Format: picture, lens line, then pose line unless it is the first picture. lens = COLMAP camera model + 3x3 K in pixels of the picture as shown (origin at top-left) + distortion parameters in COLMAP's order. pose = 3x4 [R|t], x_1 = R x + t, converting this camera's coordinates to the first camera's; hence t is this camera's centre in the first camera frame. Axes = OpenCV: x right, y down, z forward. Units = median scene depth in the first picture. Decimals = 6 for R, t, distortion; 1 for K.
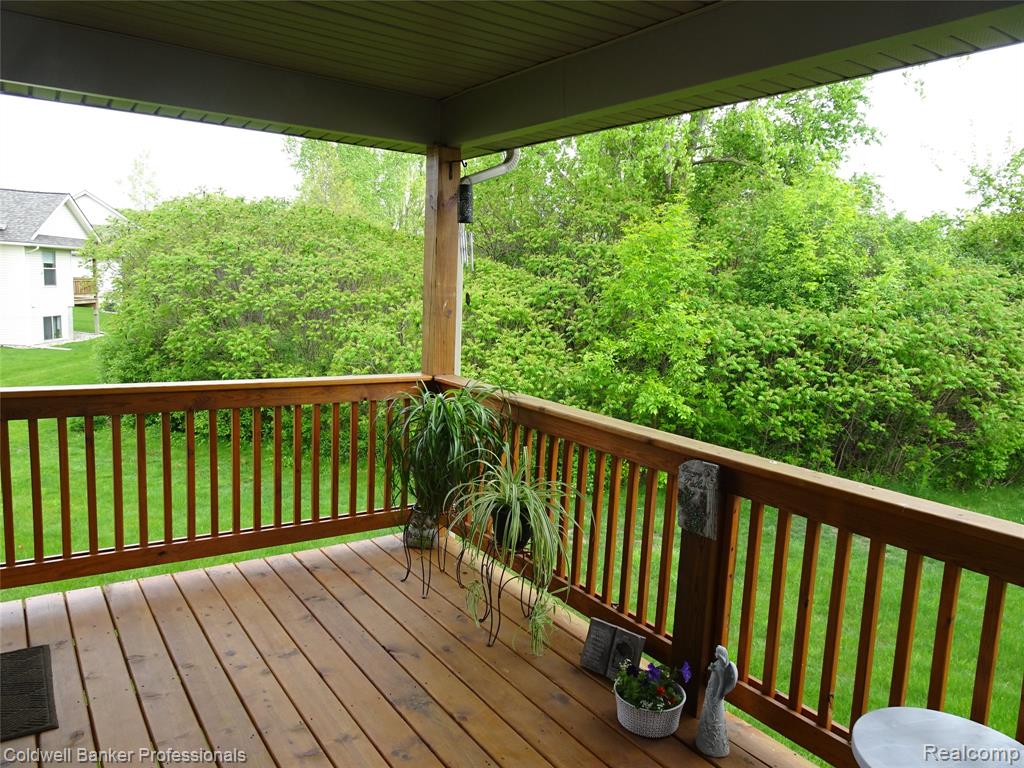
lens RADIAL K [[732.8, 0, 512.0], [0, 732.8, 384.0], [0, 0, 1]] dist [0.008157, 0.006677]
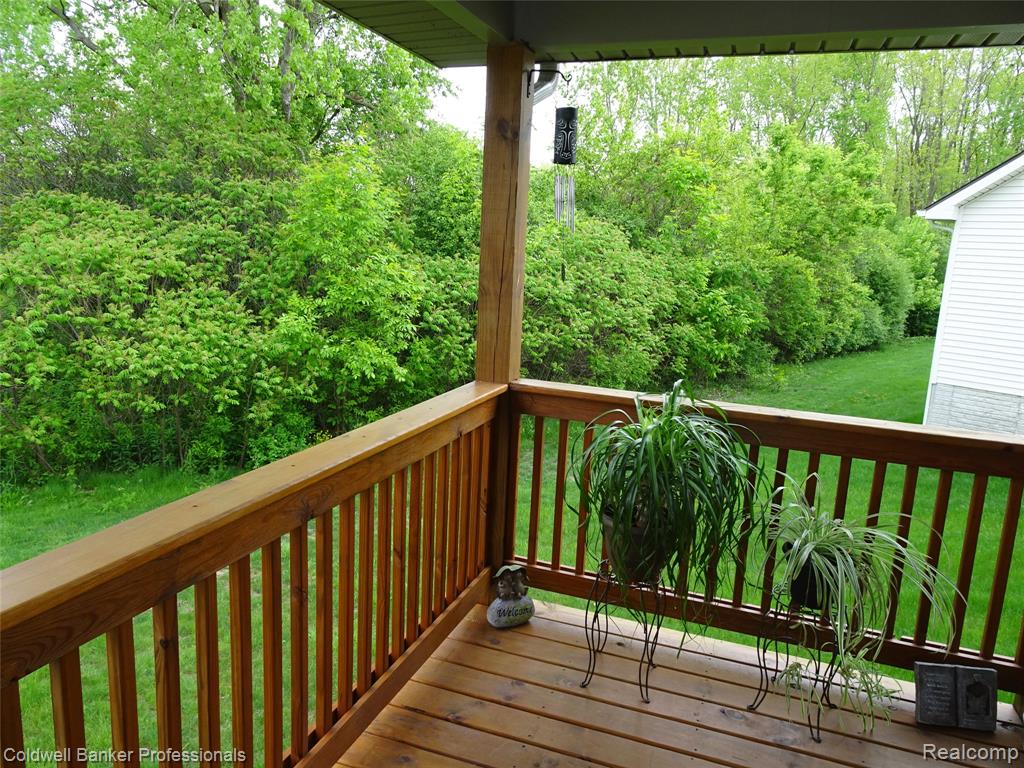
lens RADIAL K [[732.8, 0, 512.0], [0, 732.8, 384.0], [0, 0, 1]] dist [0.008157, 0.006677]
pose [[0.813708, -0.114067, 0.569973, -0.173620], [0.069331, 0.992602, 0.099668, -0.029093], [-0.577125, -0.041584, 0.815596, 0.151178]]
